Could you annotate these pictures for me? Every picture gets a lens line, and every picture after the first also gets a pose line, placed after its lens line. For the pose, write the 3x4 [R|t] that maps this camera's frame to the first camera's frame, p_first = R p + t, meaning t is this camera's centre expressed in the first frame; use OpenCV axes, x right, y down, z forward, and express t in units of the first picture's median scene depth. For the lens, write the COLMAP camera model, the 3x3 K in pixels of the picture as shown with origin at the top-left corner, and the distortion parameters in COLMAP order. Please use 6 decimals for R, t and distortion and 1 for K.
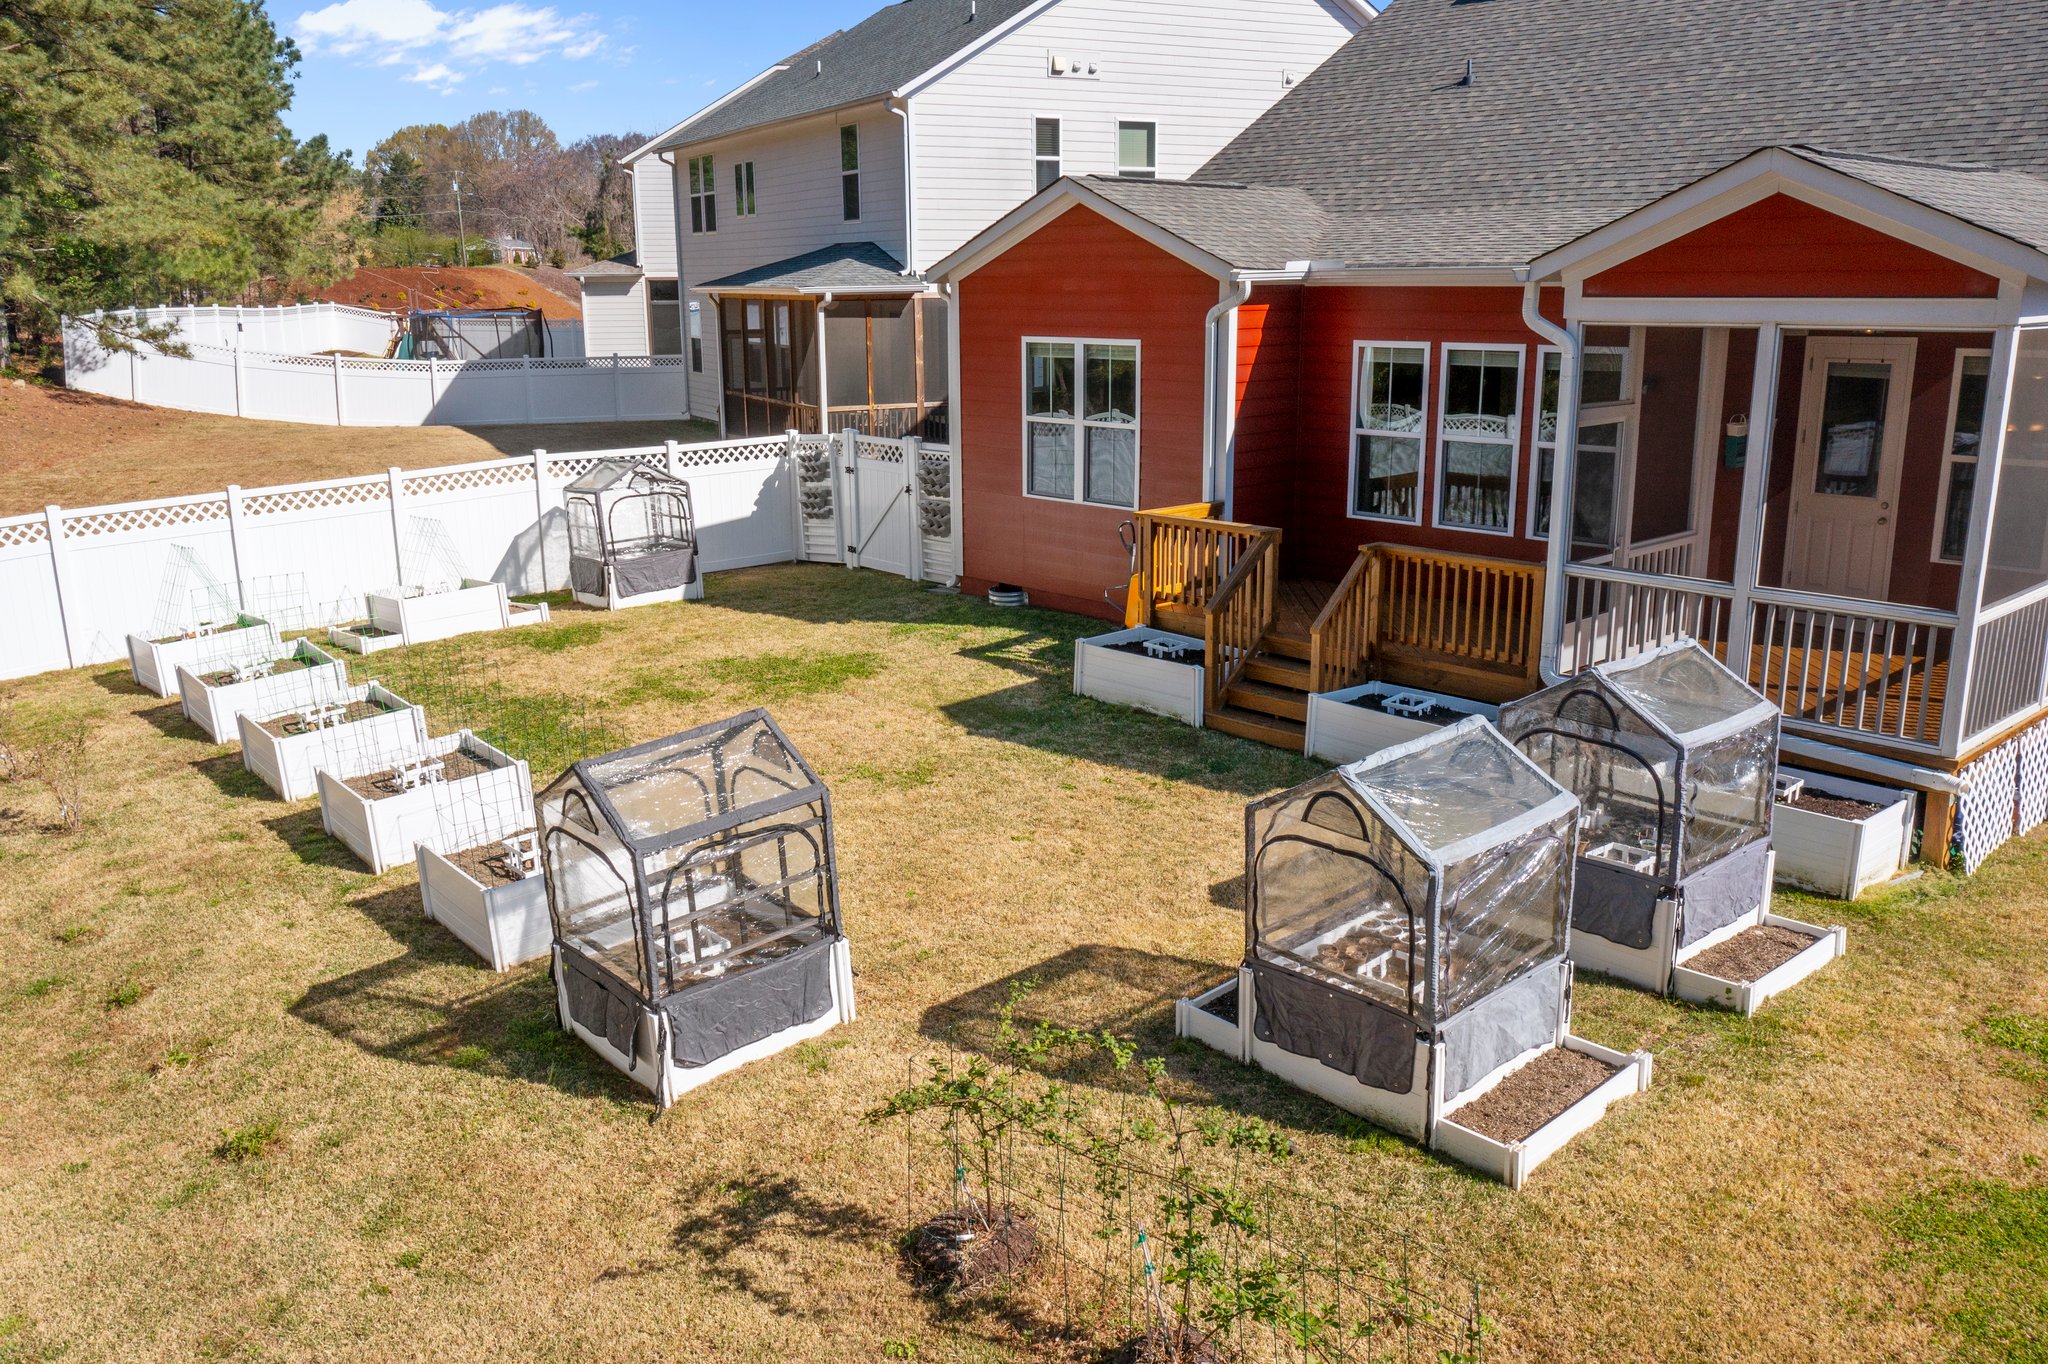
lens RADIAL K [[1638.8, 0, 1024.0], [0, 1638.8, 682.0], [0, 0, 1]] dist [-0.003507, 0.001593]
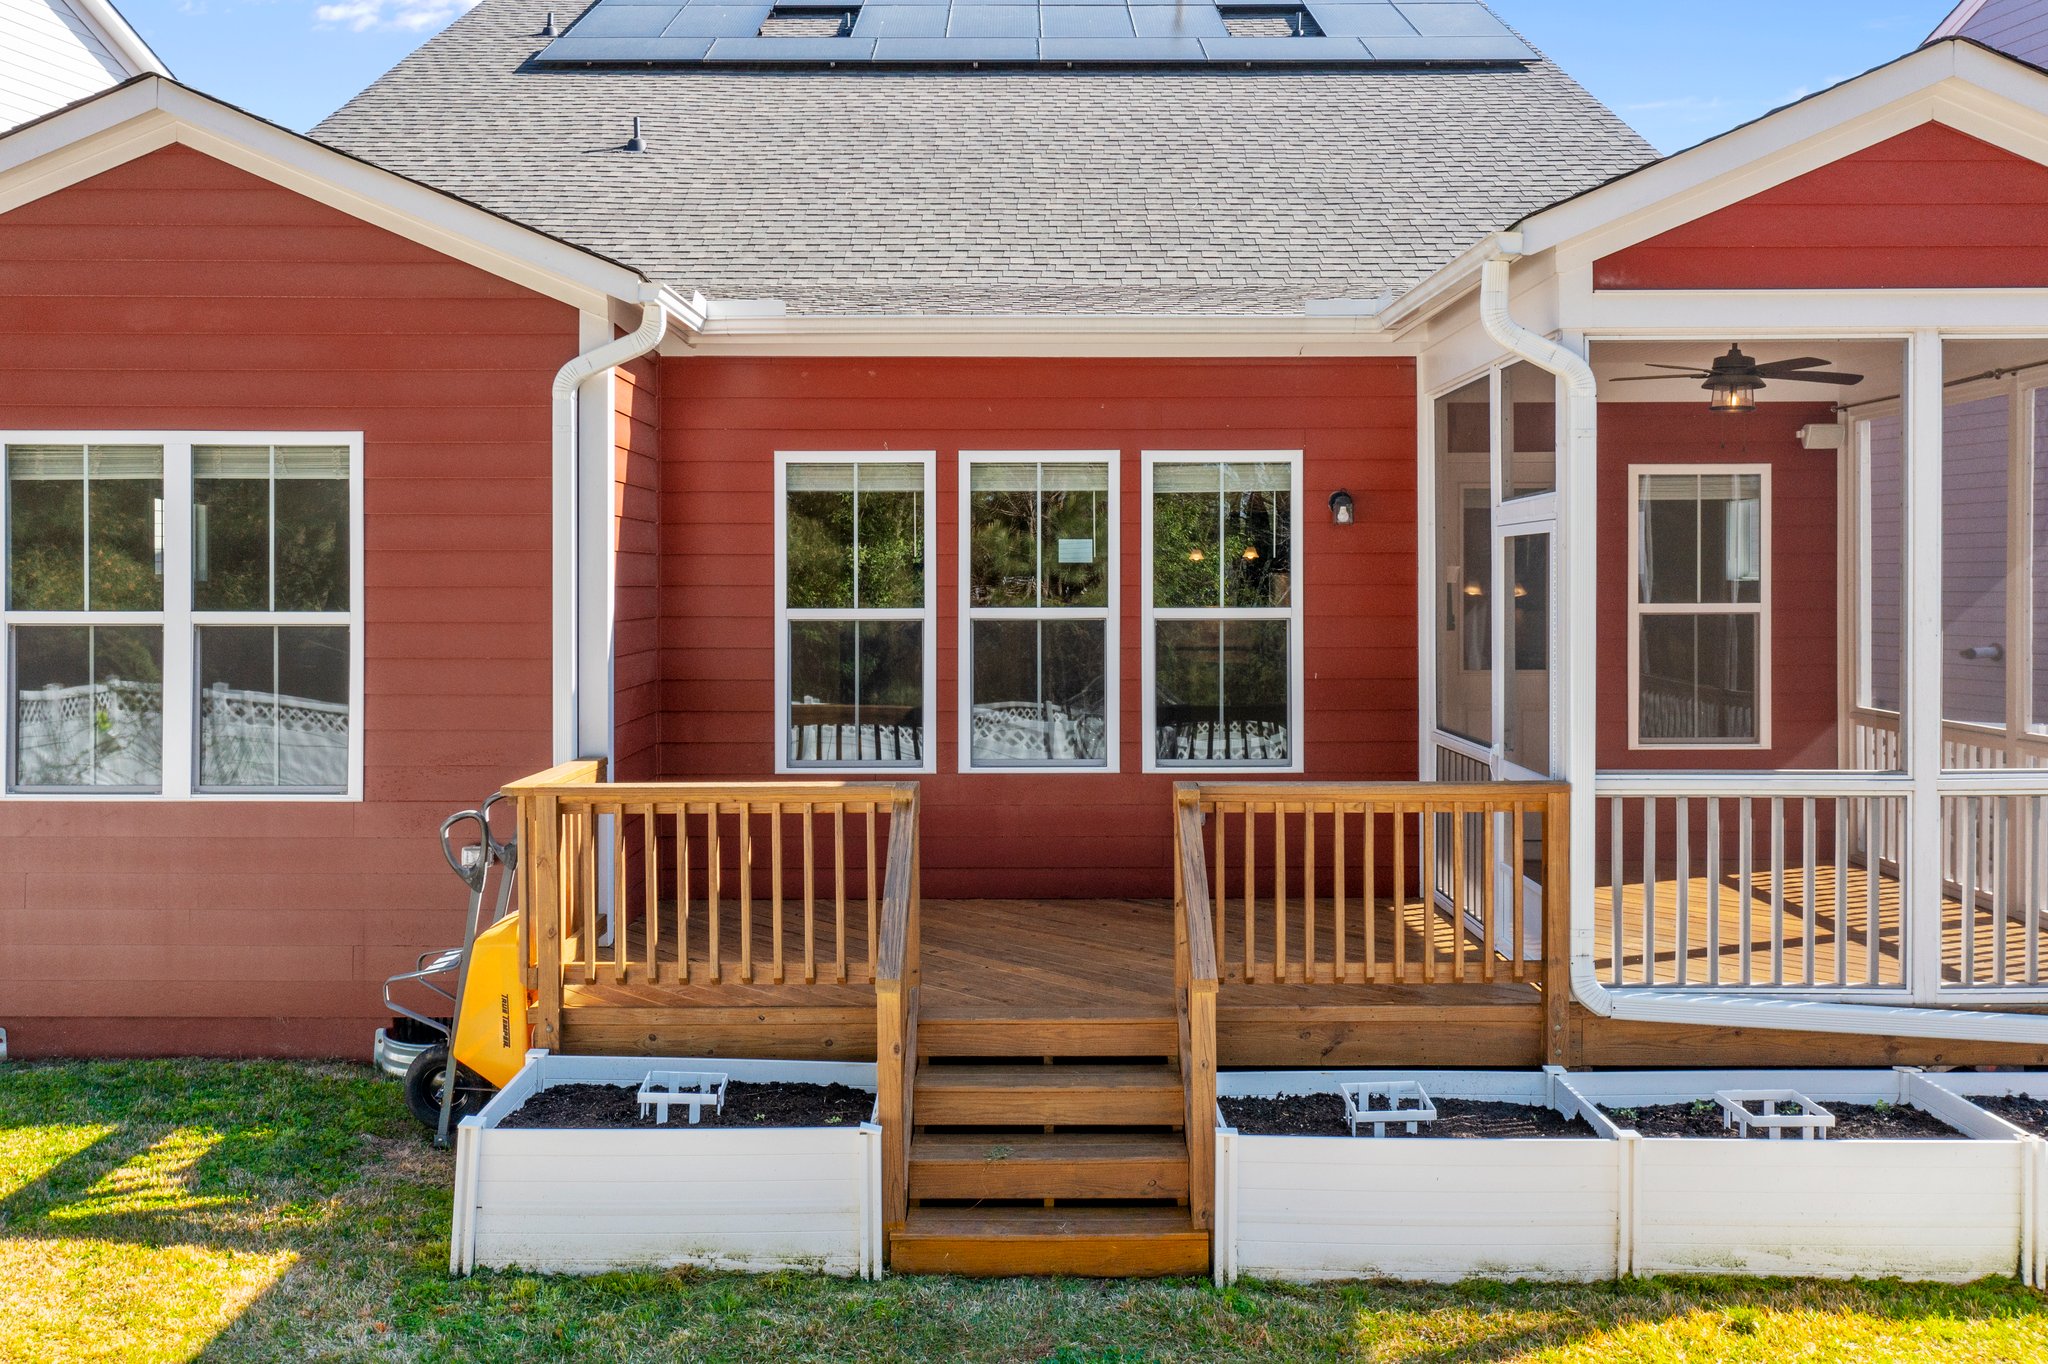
lens RADIAL K [[1671.6, 0, 1024.4], [0, 1671.6, 595.0], [0, 0, 1]] dist [-0.003684, -0.003361]
pose [[0.685495, 0.002886, 0.728072, -0.133981], [0.171464, 0.971226, -0.165286, -0.048608], [-0.707600, 0.238141, 0.665276, 0.515747]]
